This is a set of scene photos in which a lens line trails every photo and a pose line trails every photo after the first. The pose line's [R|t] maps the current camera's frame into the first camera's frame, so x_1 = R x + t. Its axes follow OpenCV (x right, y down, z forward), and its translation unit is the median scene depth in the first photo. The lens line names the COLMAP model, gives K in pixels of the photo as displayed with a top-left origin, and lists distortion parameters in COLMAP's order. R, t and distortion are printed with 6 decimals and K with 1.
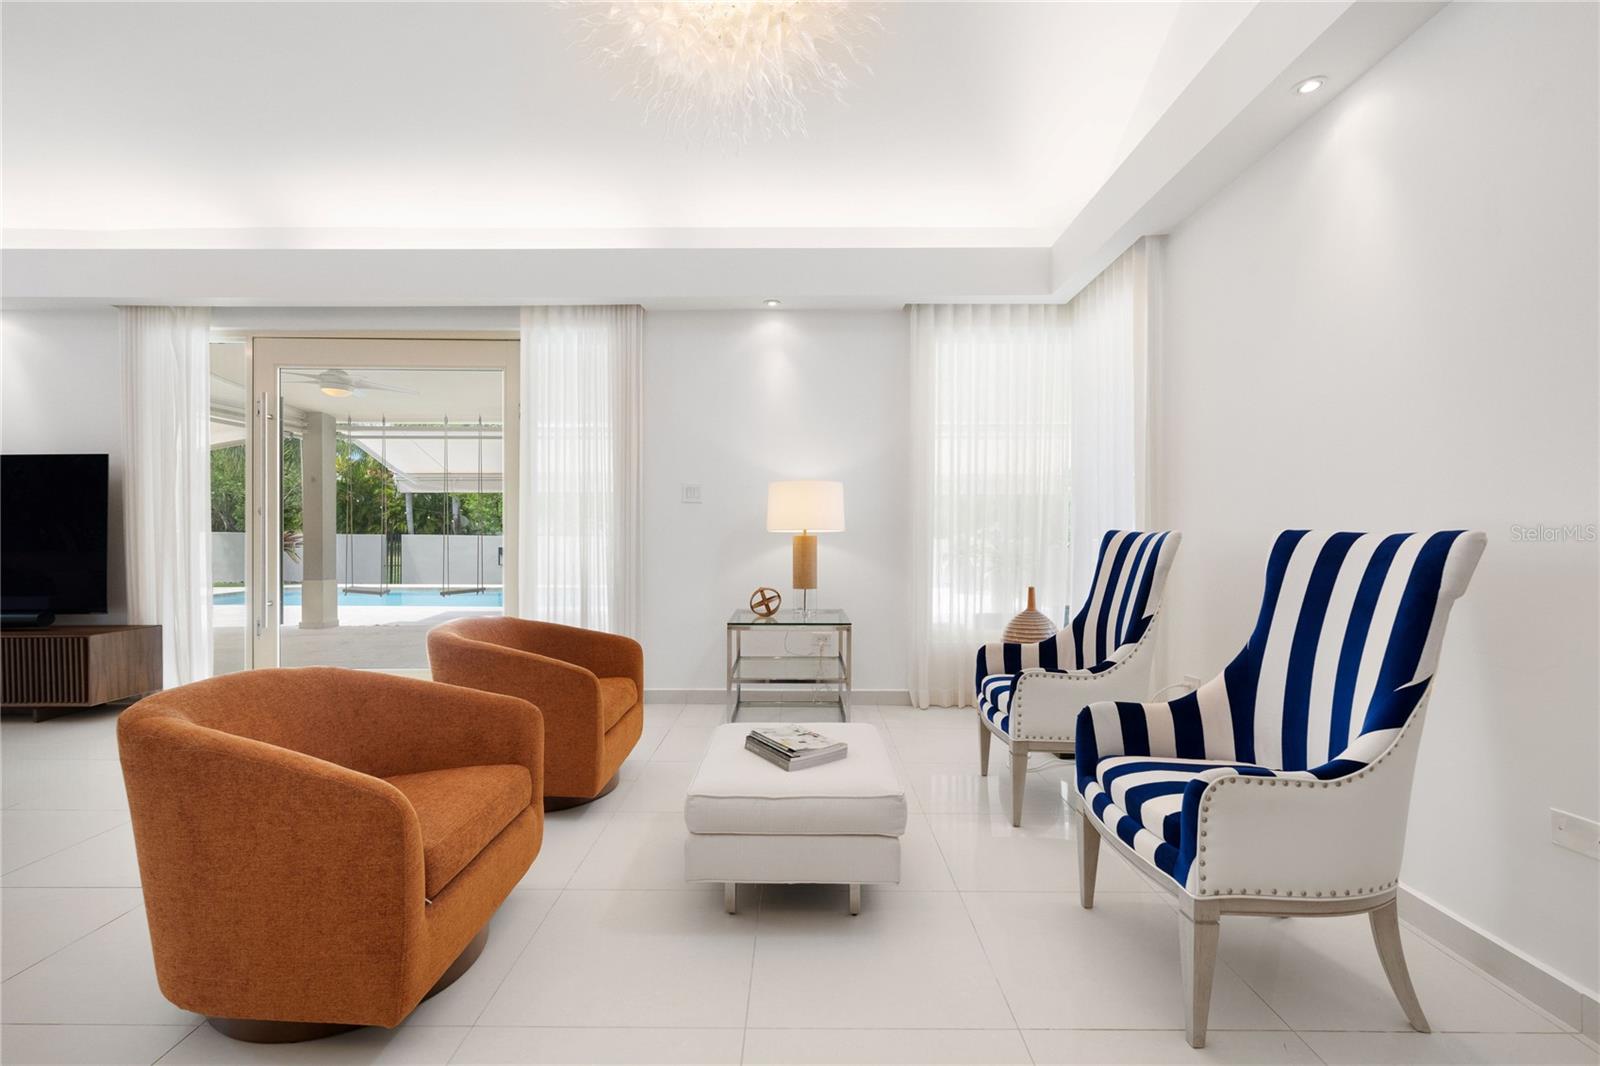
lens RADIAL K [[706.0, 0, 795.4], [0, 706.0, 539.8], [0, 0, 1]] dist [-0.001616, 0.000624]
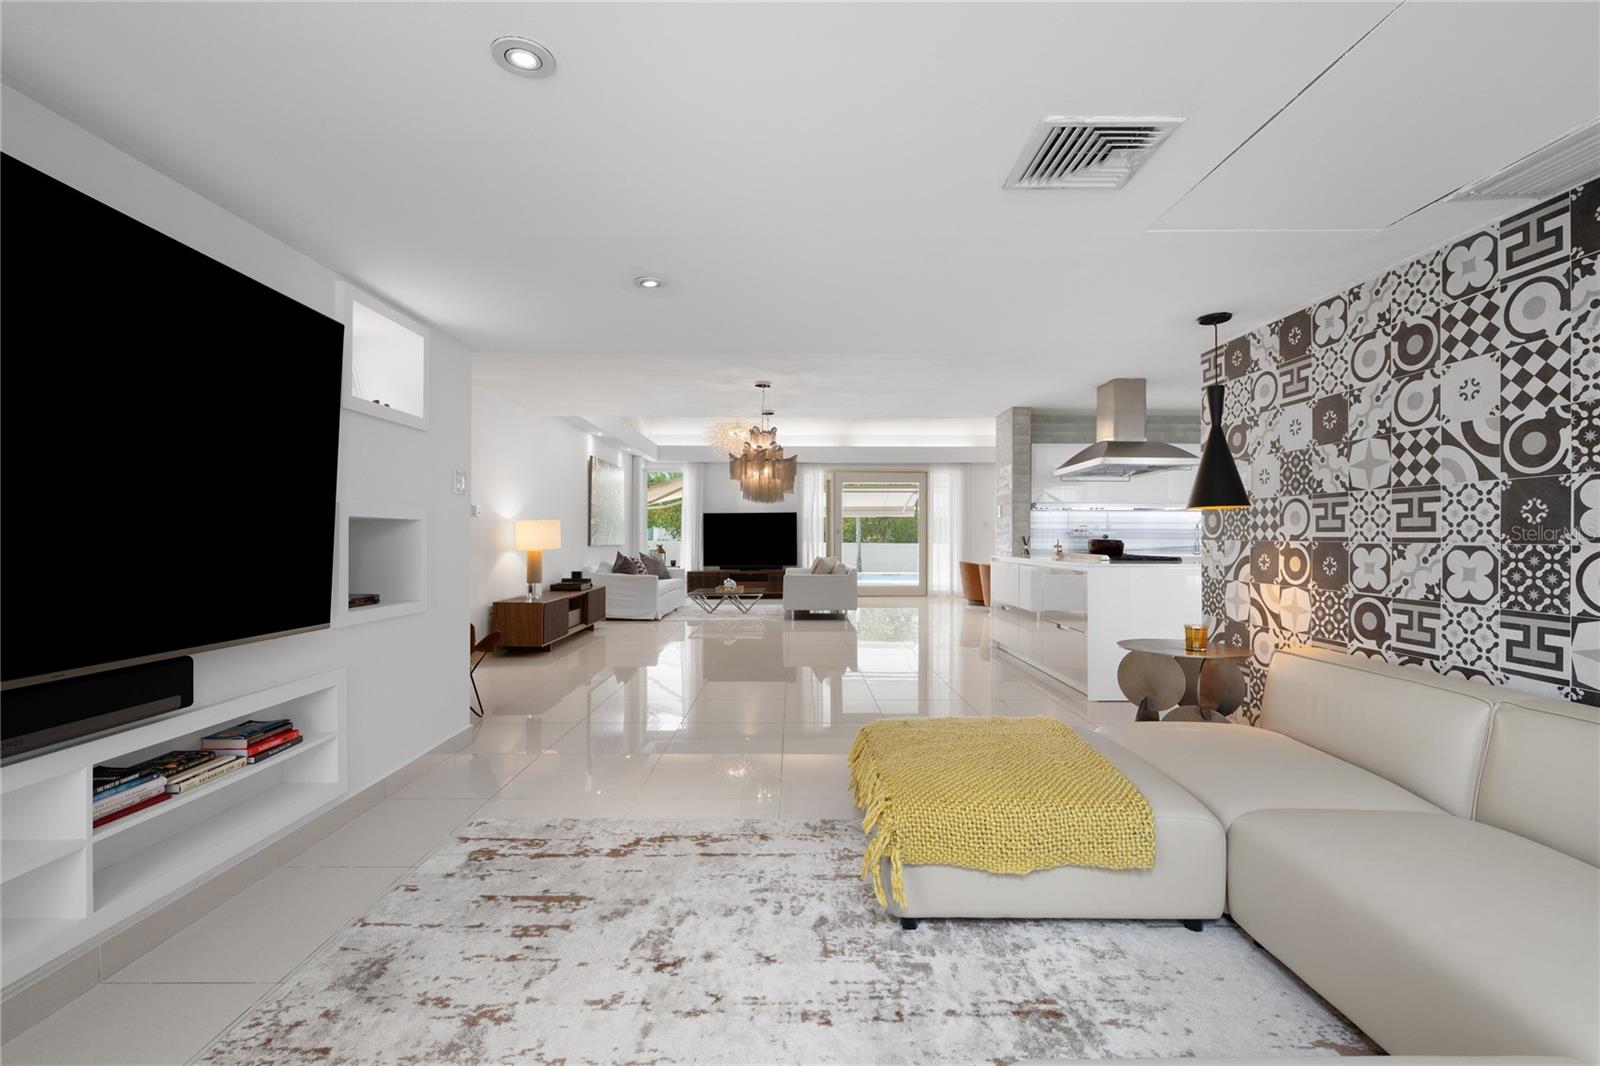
lens RADIAL K [[706.0, 0, 788.6], [0, 706.0, 536.7], [0, 0, 1]] dist [-0.001616, 0.000624]
pose [[0.999997, -0.000288, 0.002612, -1.006323], [0.000318, 0.999934, -0.011471, 0.016649], [-0.002608, 0.011472, 0.999931, -1.990792]]
